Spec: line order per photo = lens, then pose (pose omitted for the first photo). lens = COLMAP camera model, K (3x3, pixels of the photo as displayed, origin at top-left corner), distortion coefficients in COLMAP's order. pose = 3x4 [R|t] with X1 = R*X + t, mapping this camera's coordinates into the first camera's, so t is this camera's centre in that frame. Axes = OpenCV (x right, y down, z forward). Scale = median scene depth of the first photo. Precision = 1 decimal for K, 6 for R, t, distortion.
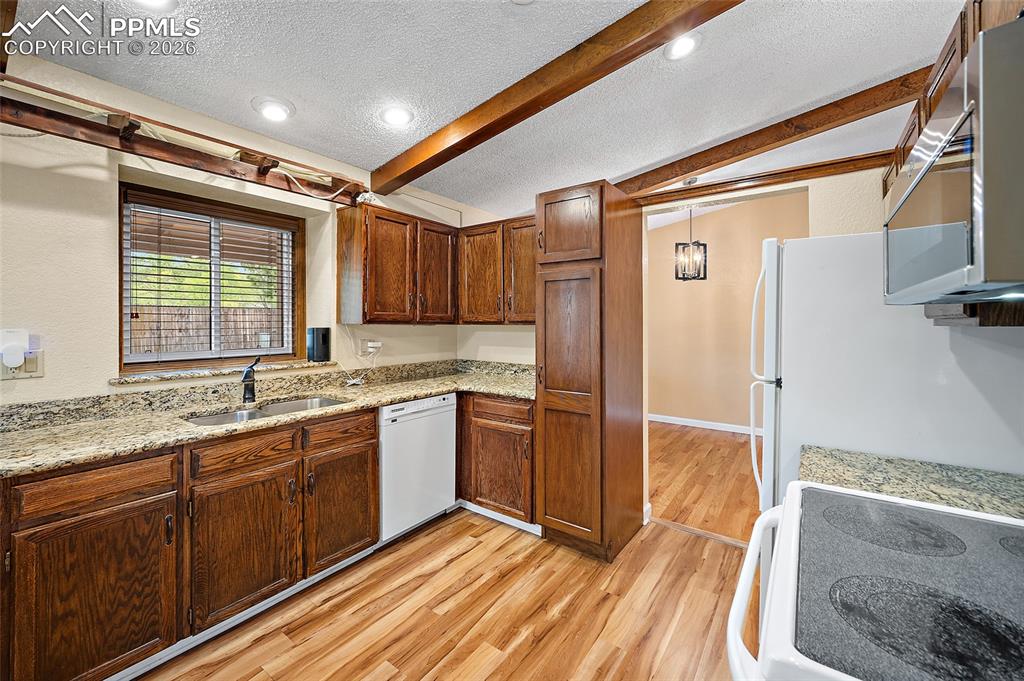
lens RADIAL K [[415.9, 0, 512.0], [0, 415.9, 315.3], [0, 0, 1]] dist [-0.001978, -0.000023]
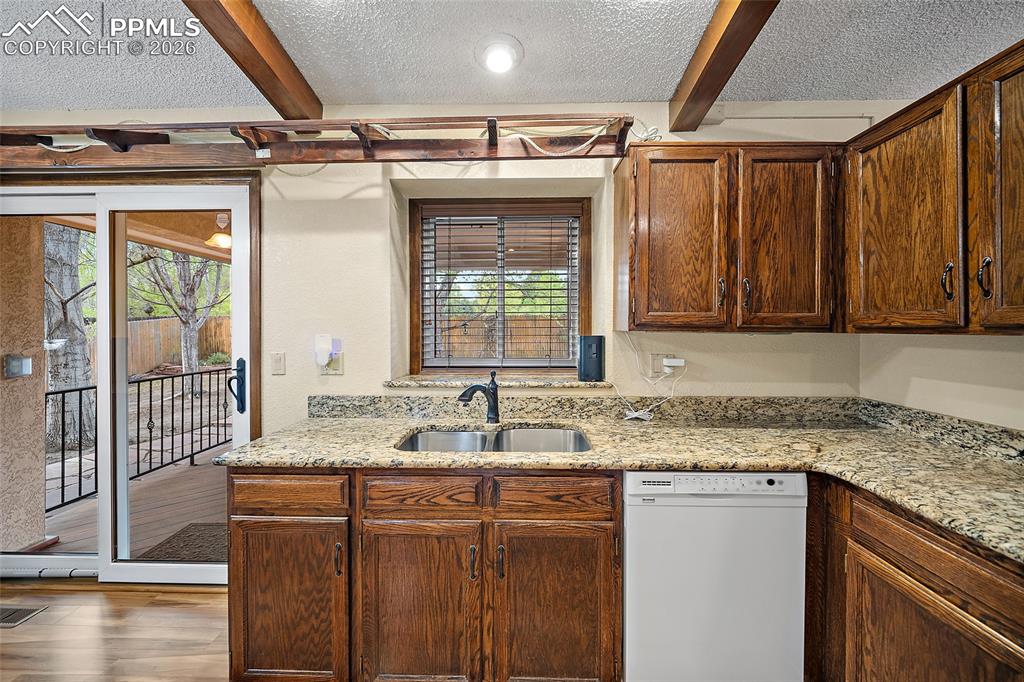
lens RADIAL K [[410.8, 0, 511.5], [0, 410.8, 329.3], [0, 0, 1]] dist [-0.004354, 0.000491]
pose [[0.564083, 0.001443, -0.825717, 0.072917], [0.013938, 0.999839, 0.011269, 0.009061], [0.825600, -0.017865, 0.563972, 0.512103]]
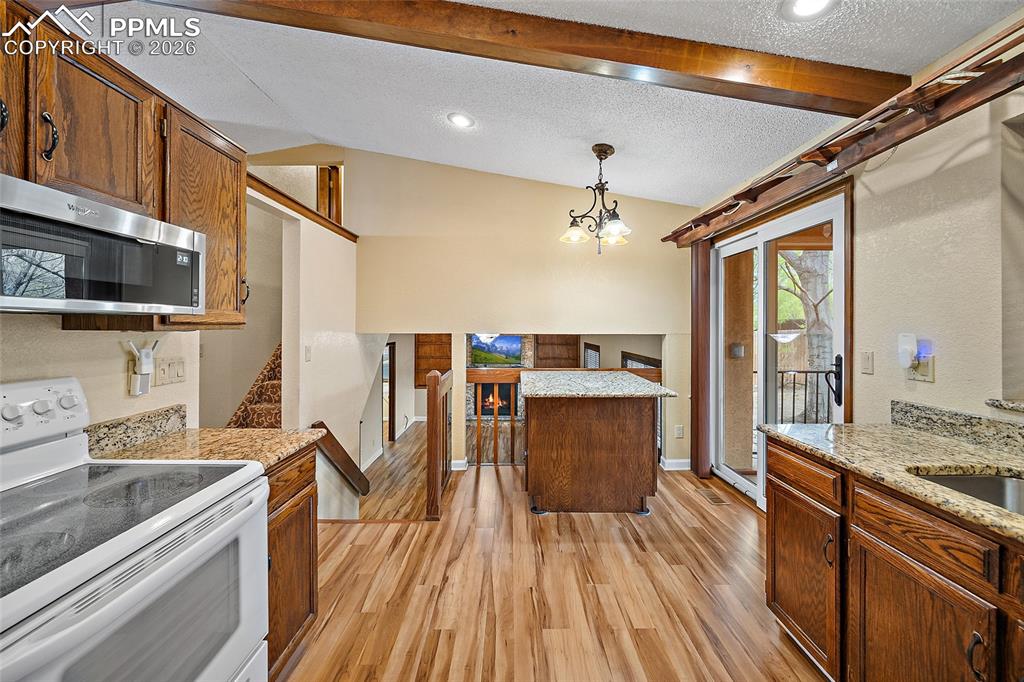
lens RADIAL K [[412.1, 0, 511.6], [0, 412.1, 325.1], [0, 0, 1]] dist [-0.001379, 0.000048]
pose [[-0.811828, -0.001648, -0.583894, 0.183264], [0.009452, 0.999828, -0.015963, 0.012027], [0.583820, -0.018478, -0.811673, 0.840210]]
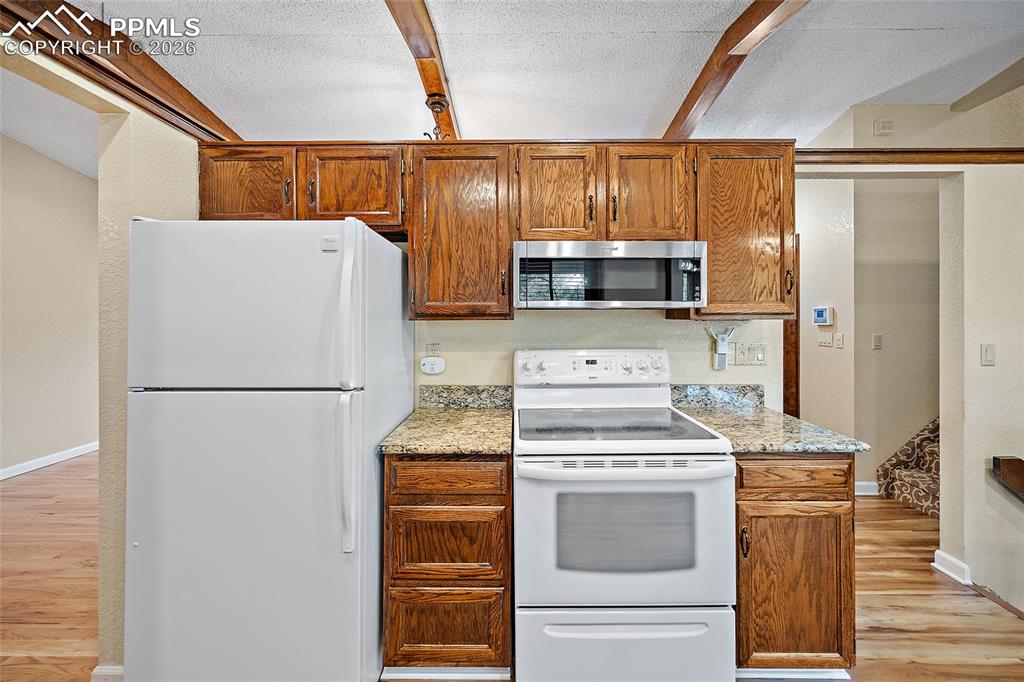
lens RADIAL K [[415.9, 0, 512.0], [0, 415.9, 315.8], [0, 0, 1]] dist [-0.001978, -0.000023]
pose [[-0.580836, 0.004664, 0.814007, -0.155590], [-0.011028, 0.999847, -0.013597, 0.012465], [-0.813946, -0.016874, -0.580695, 0.807477]]
